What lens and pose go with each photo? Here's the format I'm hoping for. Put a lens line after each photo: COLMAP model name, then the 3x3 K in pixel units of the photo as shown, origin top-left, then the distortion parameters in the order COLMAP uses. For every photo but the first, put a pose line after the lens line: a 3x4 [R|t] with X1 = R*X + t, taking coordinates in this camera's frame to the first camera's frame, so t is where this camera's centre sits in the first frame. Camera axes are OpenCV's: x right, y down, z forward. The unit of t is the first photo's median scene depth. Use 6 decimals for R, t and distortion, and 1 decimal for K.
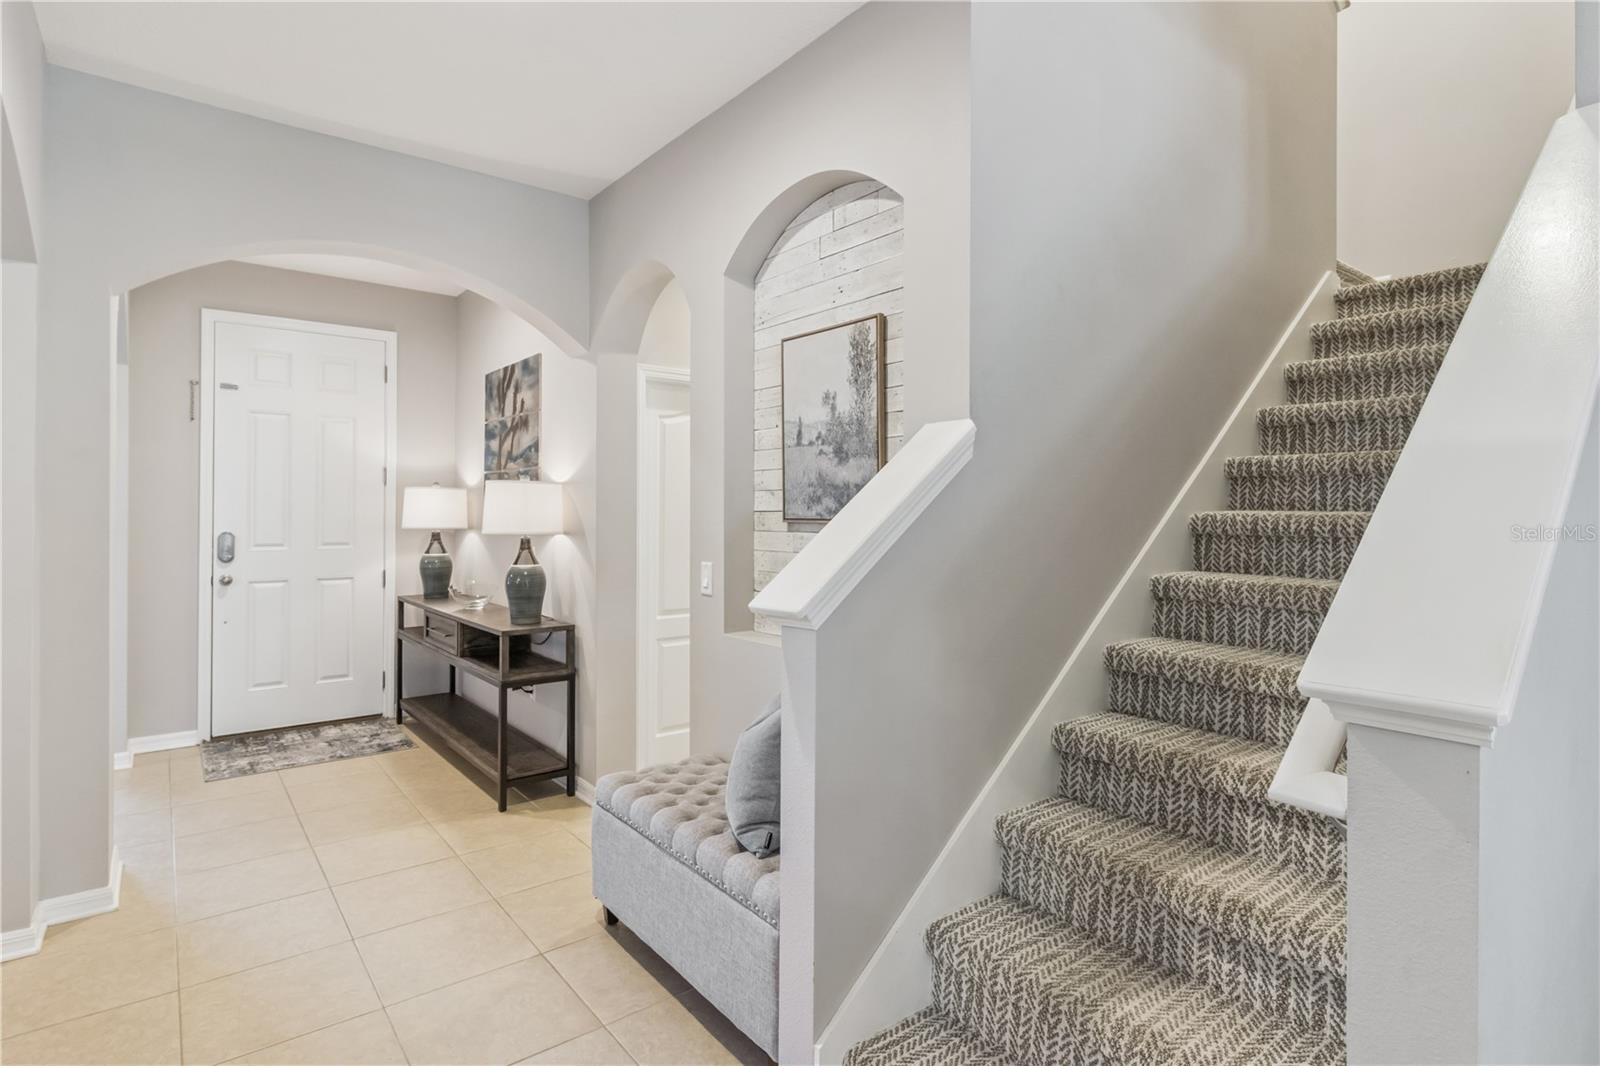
lens RADIAL K [[803.5, 0, 783.5], [0, 803.5, 507.1], [0, 0, 1]] dist [0.002763, -0.000460]
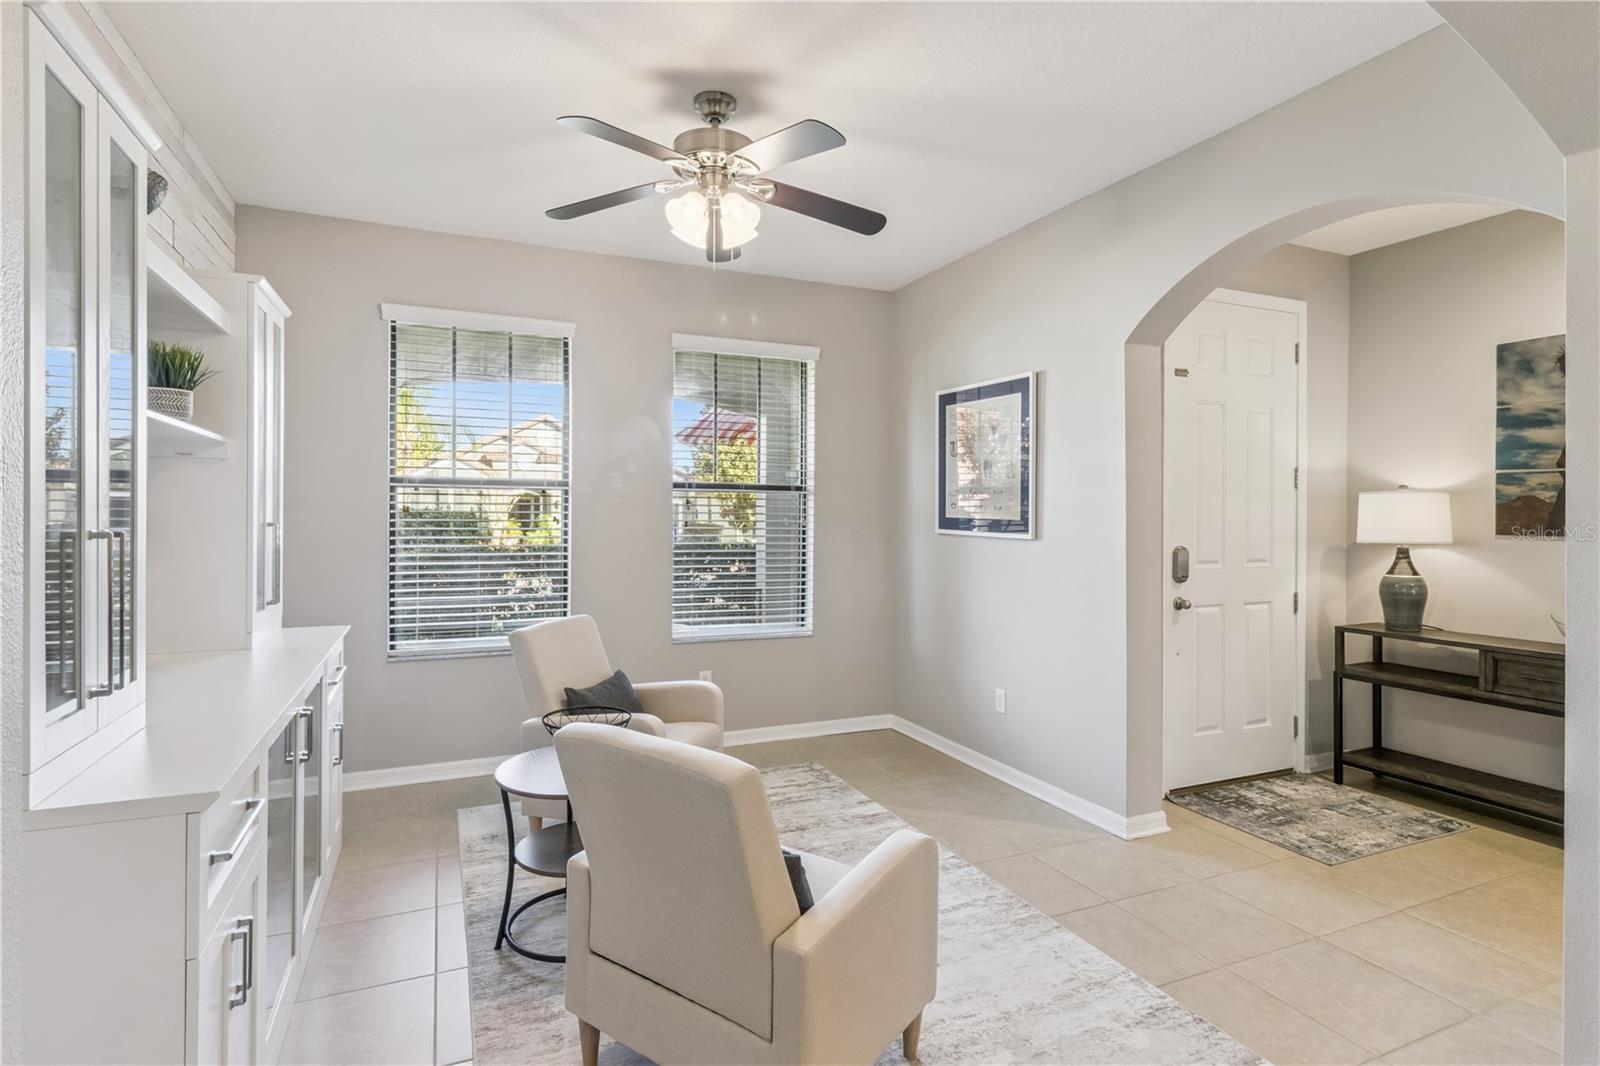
lens RADIAL K [[801.2, 0, 789.4], [0, 801.2, 512.5], [0, 0, 1]] dist [0.000860, -0.000030]
pose [[0.968912, -0.000723, -0.247404, -1.140808], [0.000994, 0.999999, 0.000968, -0.006644], [0.247403, -0.001184, 0.968912, 0.118404]]
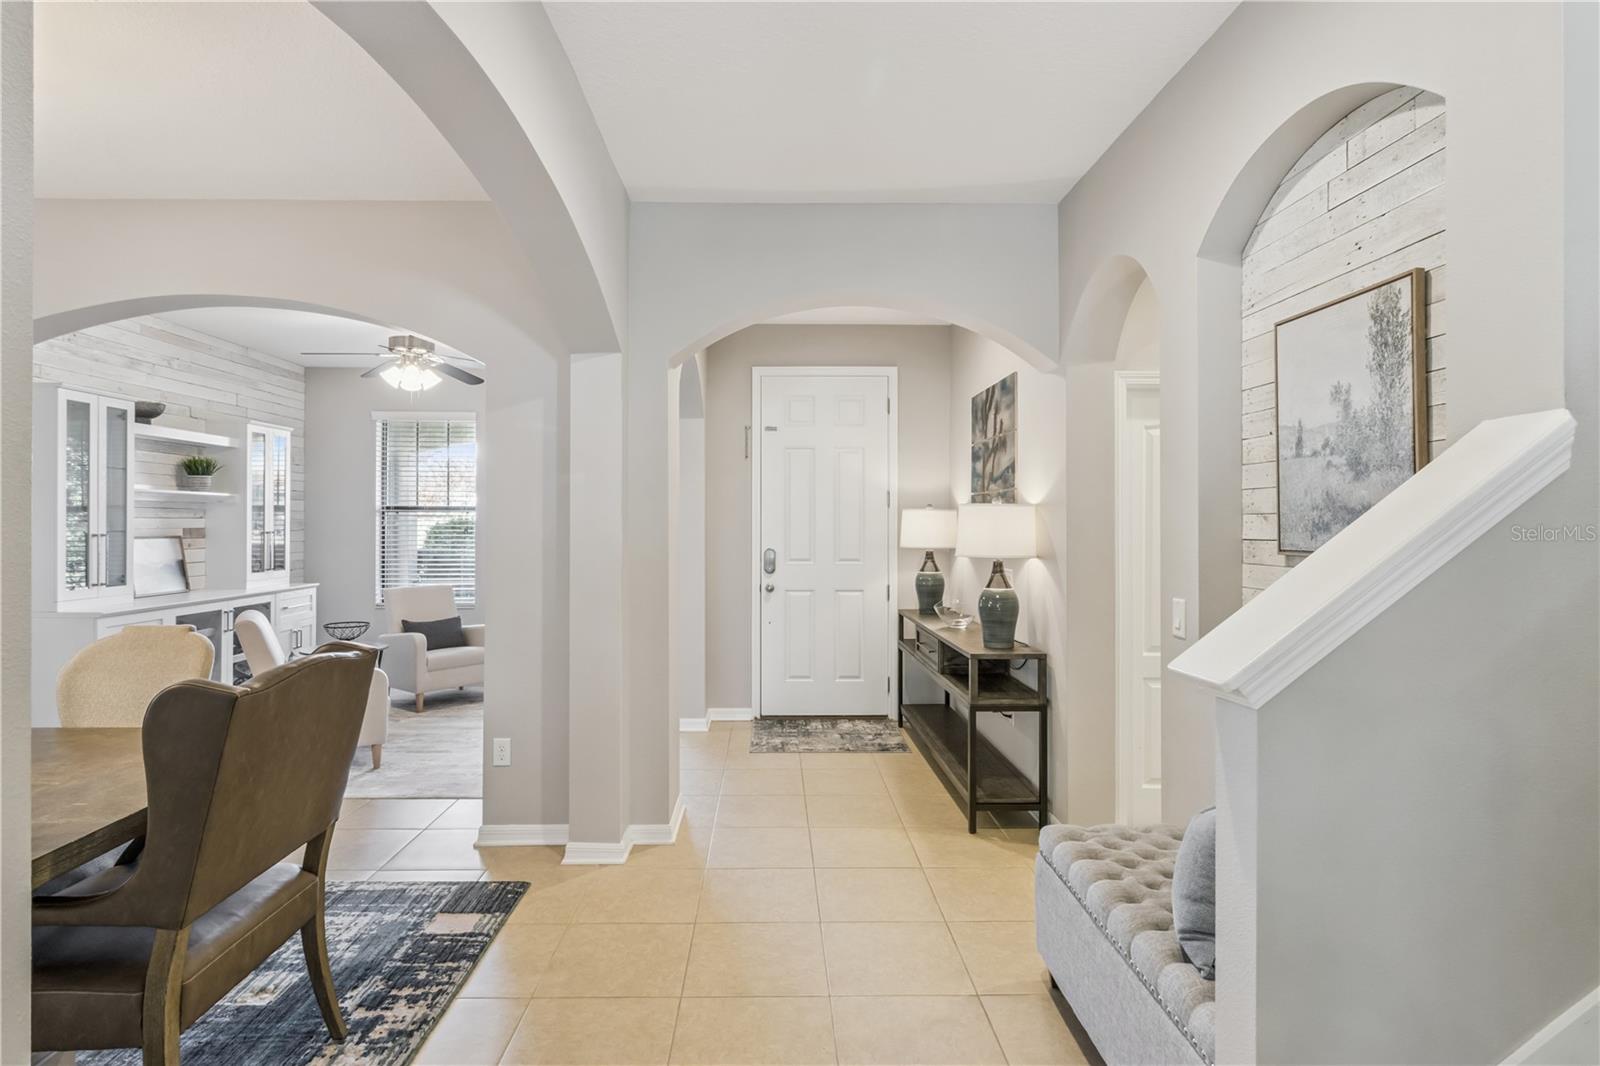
lens RADIAL K [[799.9, 0, 783.7], [0, 799.9, 523.7], [0, 0, 1]] dist [-0.000032, -0.001087]
pose [[0.800470, -0.002802, -0.599366, 0.062279], [0.005294, 0.999983, 0.002395, -0.012123], [0.599349, -0.005090, 0.800471, 0.059795]]
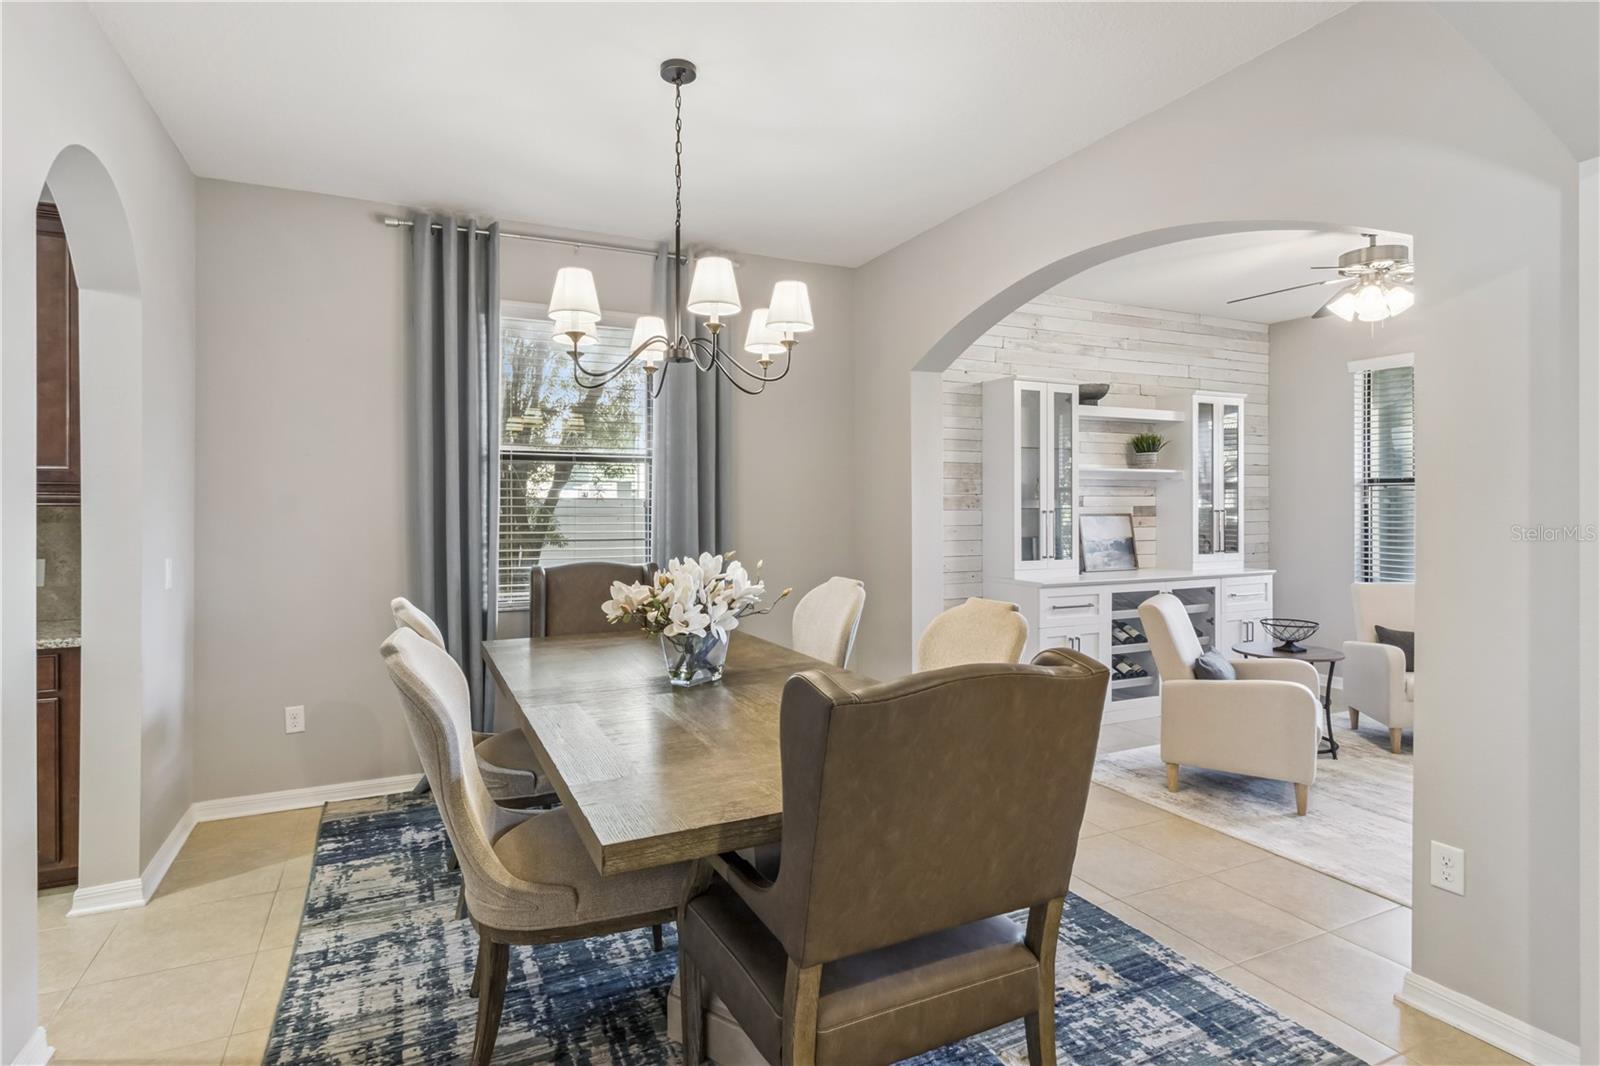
lens RADIAL K [[816.4, 0, 778.7], [0, 816.4, 506.4], [0, 0, 1]] dist [0.001744, -0.000100]
pose [[-0.220618, -0.004547, -0.975350, -0.095560], [0.007477, 0.999952, -0.006353, 0.000018], [0.975332, -0.008694, -0.220573, 0.283111]]
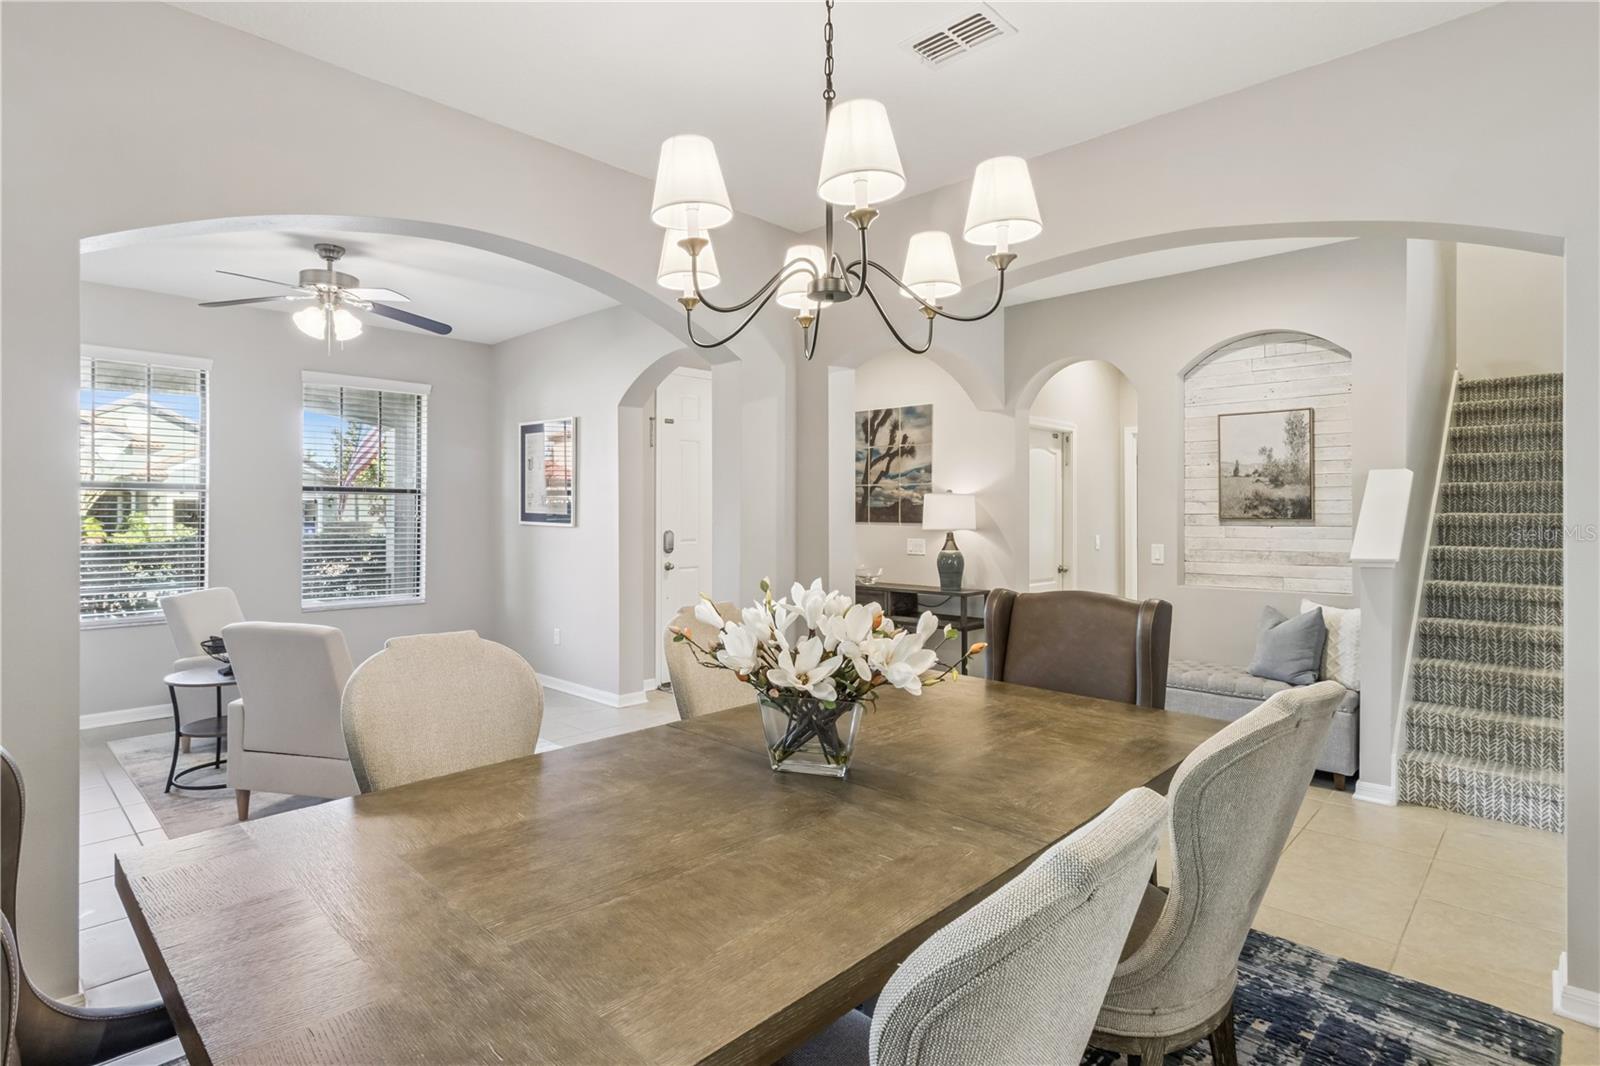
lens RADIAL K [[803.5, 0, 783.5], [0, 803.5, 507.1], [0, 0, 1]] dist [0.002763, -0.000460]
pose [[0.990742, -0.001864, 0.135745, -0.886929], [0.002094, 0.999997, -0.001551, -0.006578], [-0.135742, 0.001821, 0.990743, -0.449003]]
